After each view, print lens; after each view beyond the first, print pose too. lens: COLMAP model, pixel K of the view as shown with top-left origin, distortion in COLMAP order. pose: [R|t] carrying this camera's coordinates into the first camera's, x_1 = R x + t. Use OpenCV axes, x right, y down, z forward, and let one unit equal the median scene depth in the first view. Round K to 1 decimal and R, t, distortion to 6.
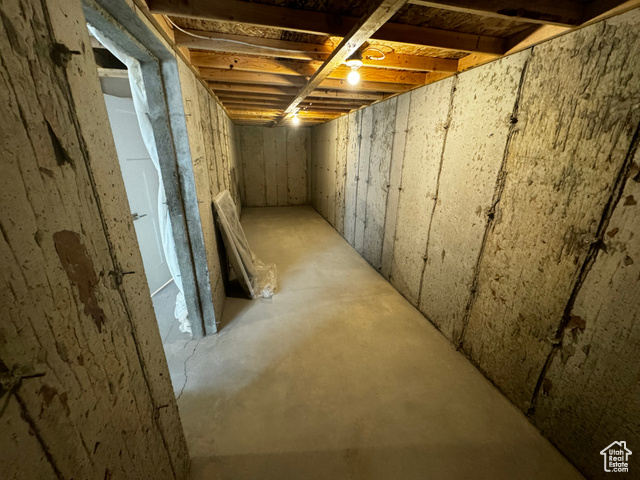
lens RADIAL K [[254.2, 0, 320.2], [0, 254.2, 239.2], [0, 0, 1]] dist [-0.003268, 0.000642]
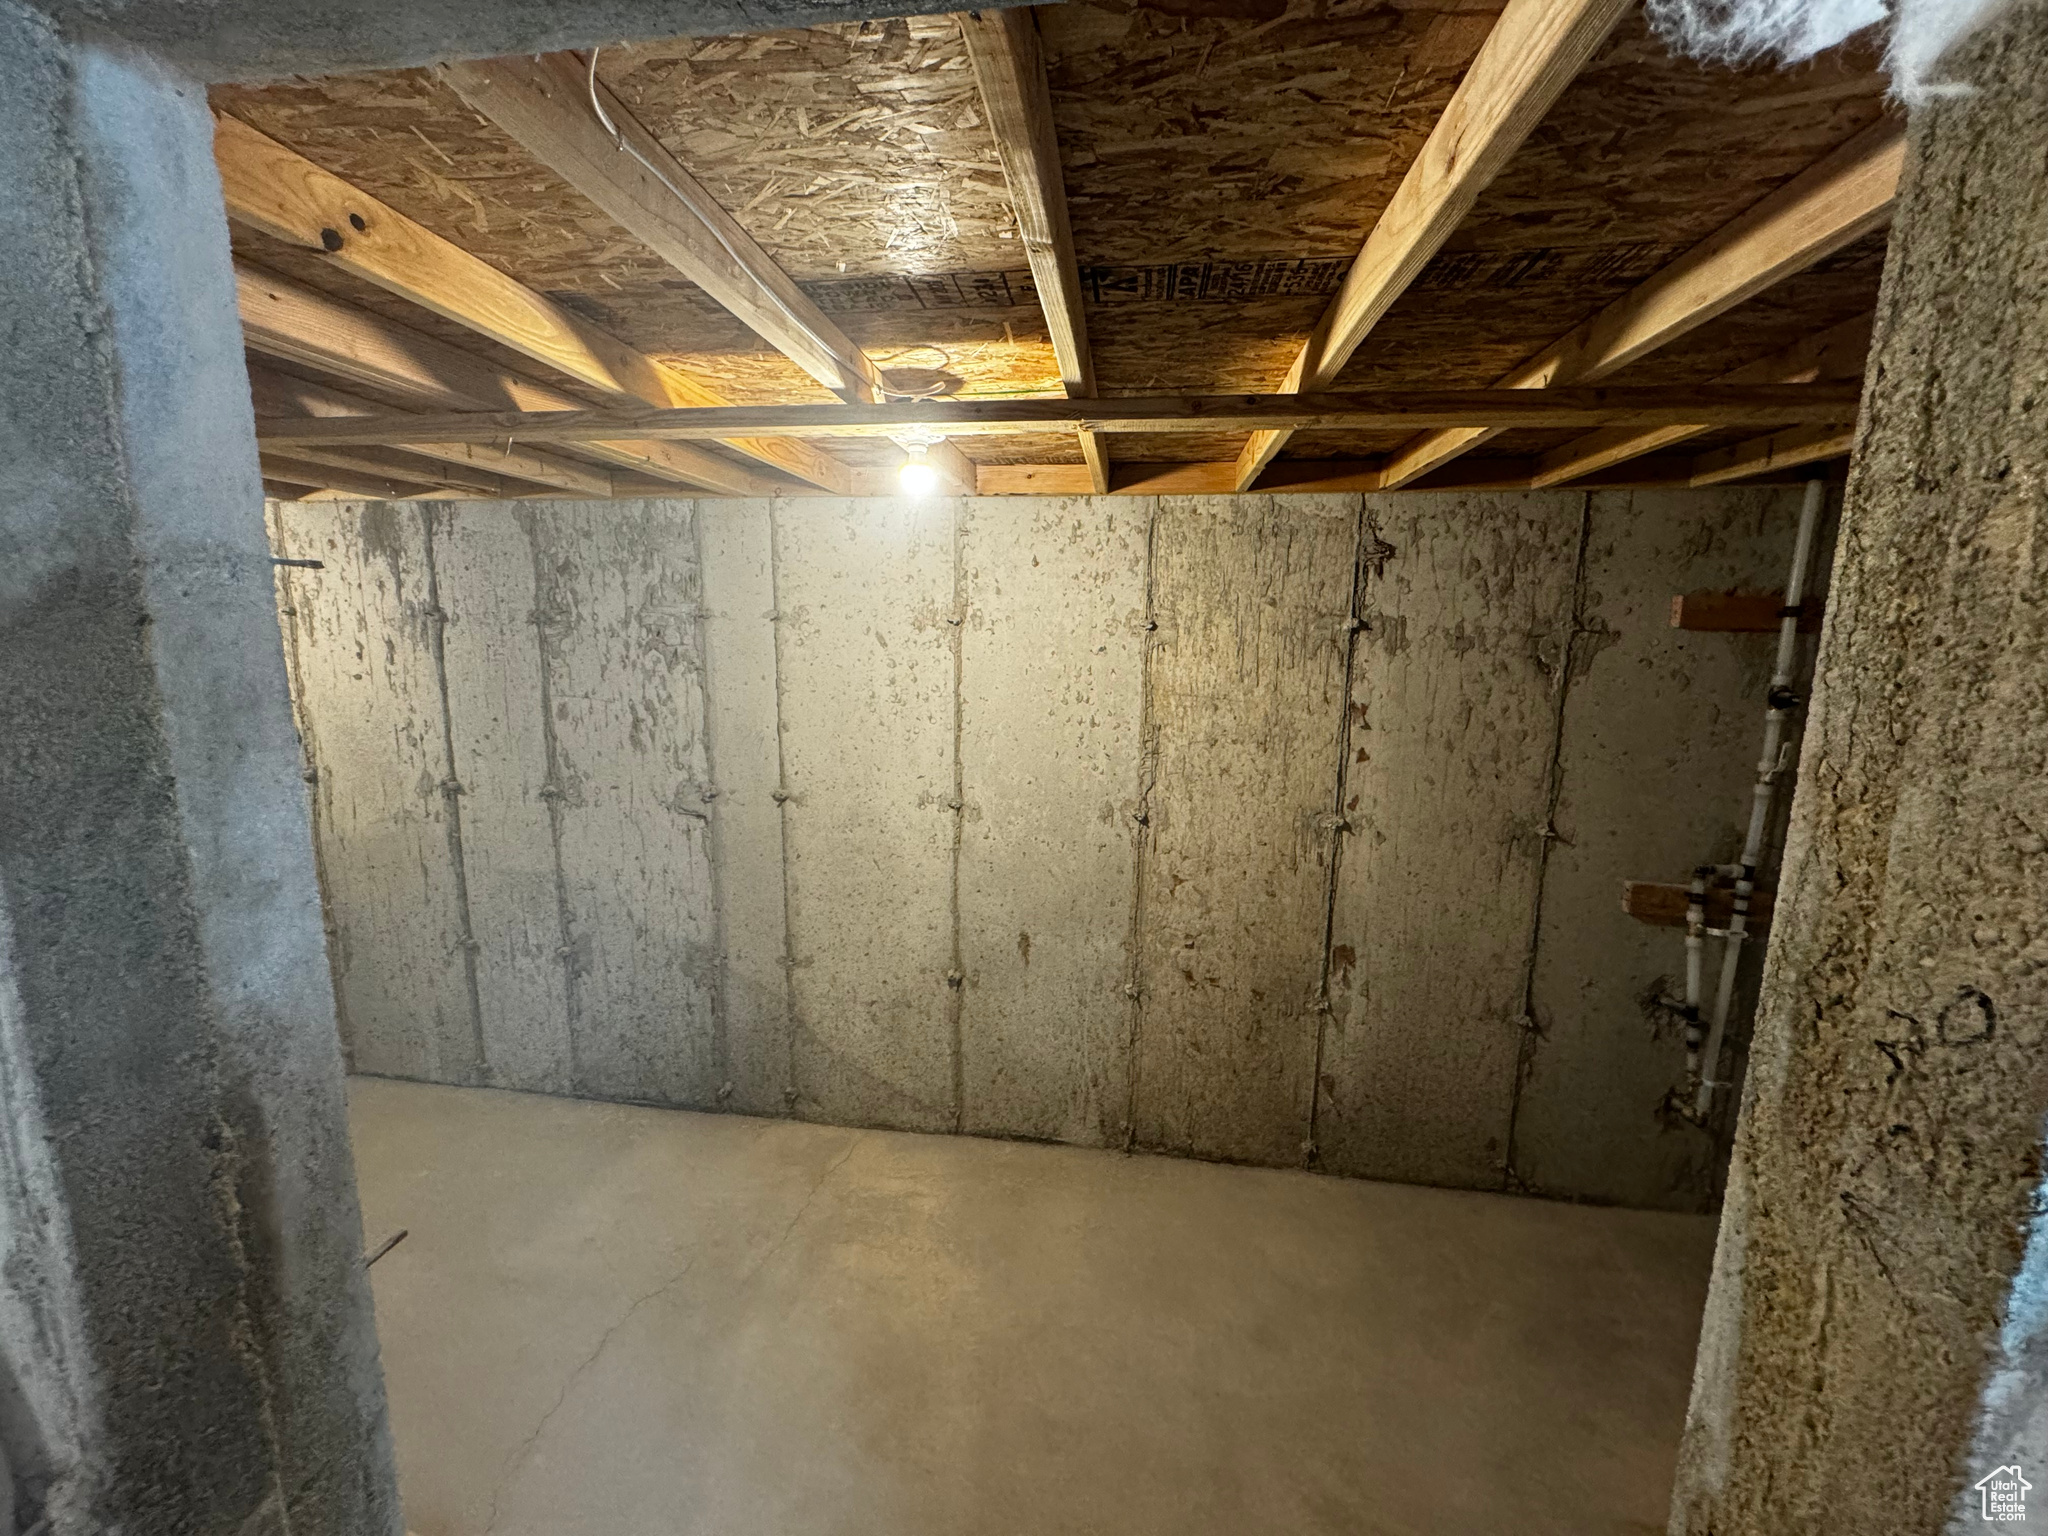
lens RADIAL K [[813.5, 0, 1021.0], [0, 813.5, 765.8], [0, 0, 1]] dist [-0.003268, 0.000642]
pose [[0.375202, -0.160505, 0.912941, -0.752228], [0.298151, 0.953453, 0.045092, -0.324826], [-0.877684, 0.255276, 0.405593, 0.596383]]
